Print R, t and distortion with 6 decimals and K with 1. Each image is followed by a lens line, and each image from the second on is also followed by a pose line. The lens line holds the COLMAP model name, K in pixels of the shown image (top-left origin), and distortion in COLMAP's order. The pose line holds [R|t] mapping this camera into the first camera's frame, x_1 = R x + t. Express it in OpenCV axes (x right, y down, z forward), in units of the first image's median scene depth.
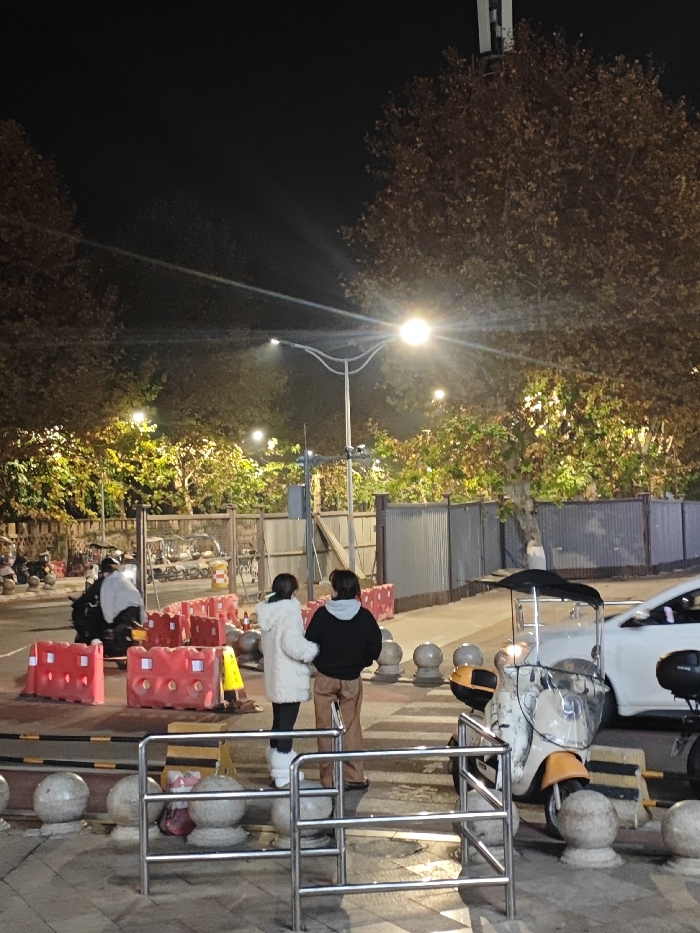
lens RADIAL K [[1302.8, 0, 352.5], [0, 1302.8, 463.6], [0, 0, 1]] dist [0.039889, 0.000000]
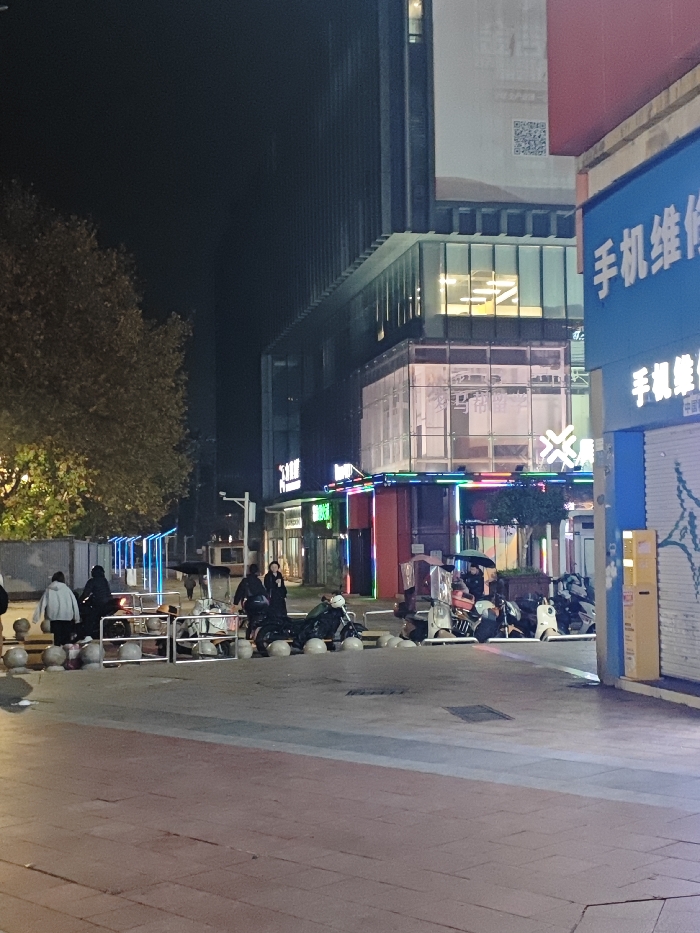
lens RADIAL K [[1302.8, 0, 357.0], [0, 1302.8, 468.7], [0, 0, 1]] dist [0.039889, 0.000000]
pose [[0.860045, 0.043528, 0.508358, -0.220248], [-0.027106, 0.998845, -0.039668, -0.000403], [-0.509498, 0.020337, 0.860231, -0.316152]]
